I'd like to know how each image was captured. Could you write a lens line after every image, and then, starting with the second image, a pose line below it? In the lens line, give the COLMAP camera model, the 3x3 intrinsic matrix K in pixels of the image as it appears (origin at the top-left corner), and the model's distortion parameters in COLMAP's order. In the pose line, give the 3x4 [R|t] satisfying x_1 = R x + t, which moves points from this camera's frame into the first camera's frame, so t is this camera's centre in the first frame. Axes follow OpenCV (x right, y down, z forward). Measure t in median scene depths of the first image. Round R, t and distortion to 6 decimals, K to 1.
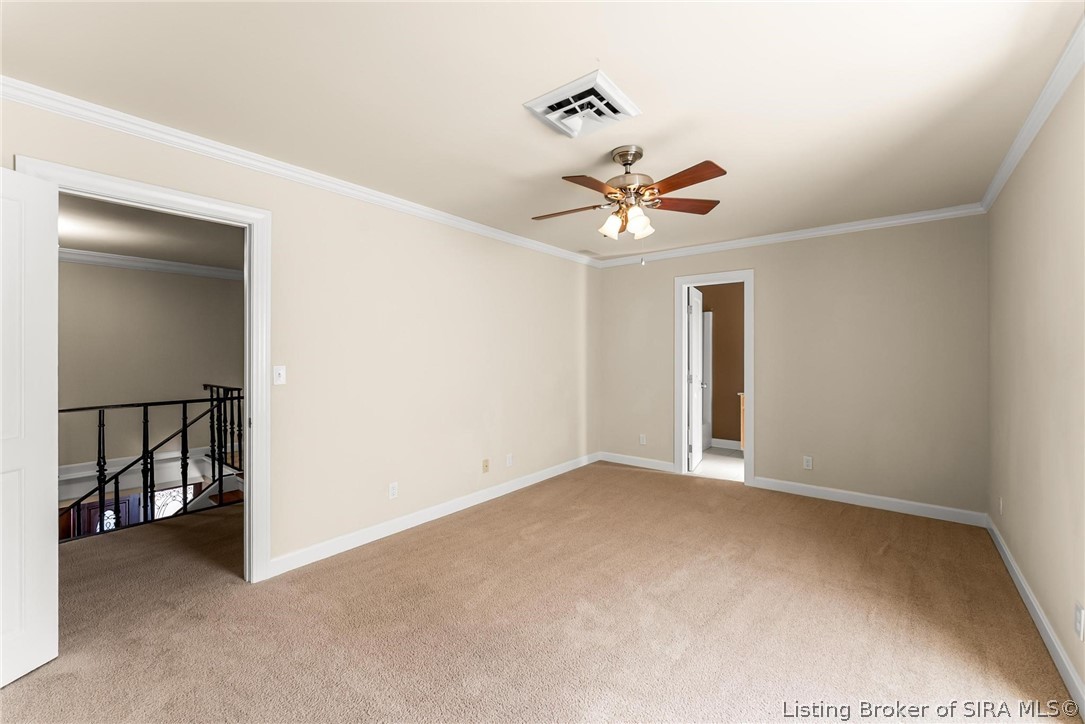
lens RADIAL K [[441.4, 0, 540.3], [0, 441.4, 352.1], [0, 0, 1]] dist [0.000206, 0.000209]
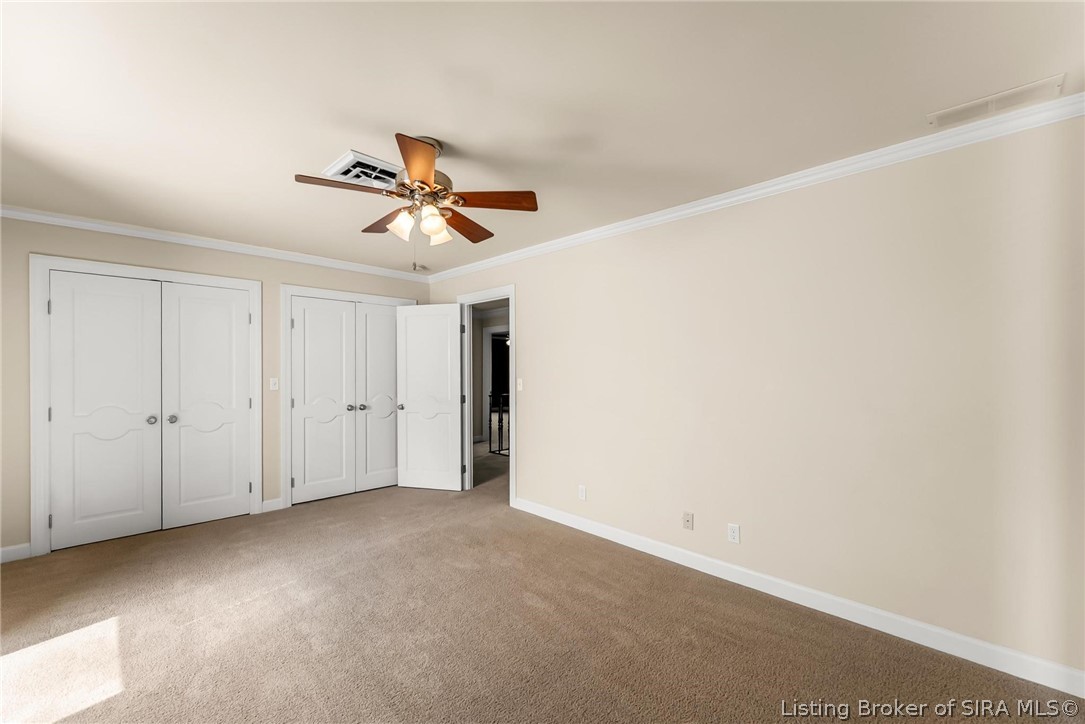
lens RADIAL K [[448.5, 0, 536.0], [0, 448.5, 372.1], [0, 0, 1]] dist [0.001046, -0.000140]
pose [[-0.113636, 0.001247, -0.993522, 1.043706], [-0.002652, 0.999995, 0.001559, 0.000607], [0.993519, 0.002812, -0.113632, 1.268056]]
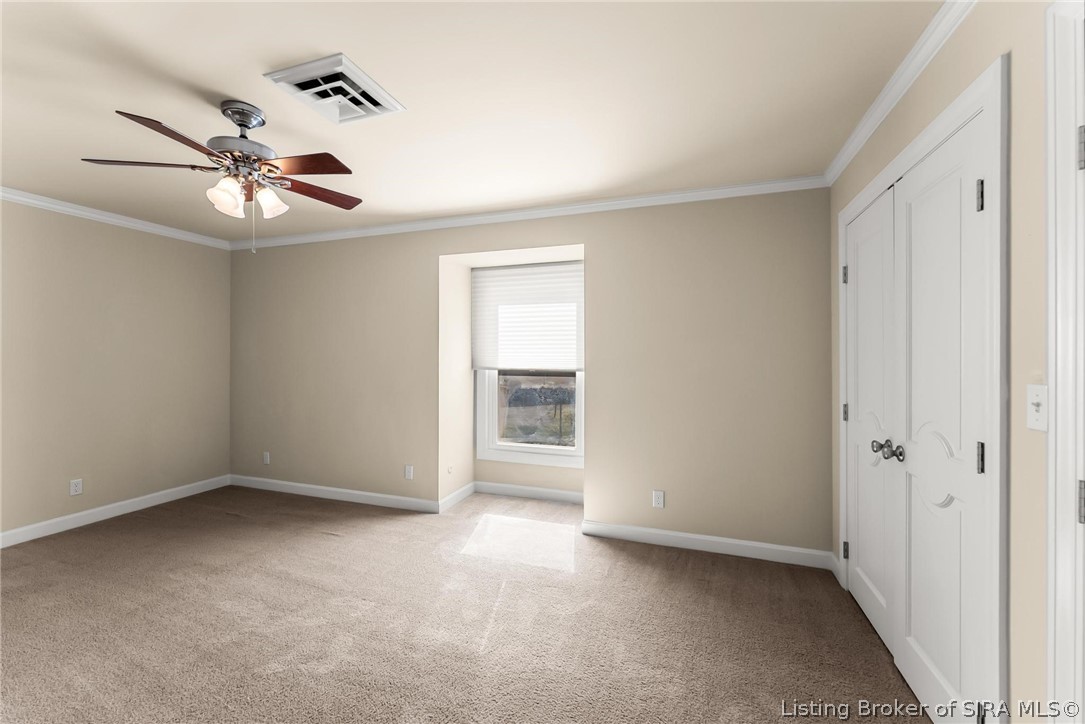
lens RADIAL K [[441.4, 0, 540.3], [0, 441.4, 352.1], [0, 0, 1]] dist [0.000206, 0.000209]
pose [[-0.328906, 0.003689, 0.944355, -0.737443], [-0.001951, 0.999988, -0.004585, -0.000898], [-0.944361, -0.003350, -0.328895, 0.714446]]
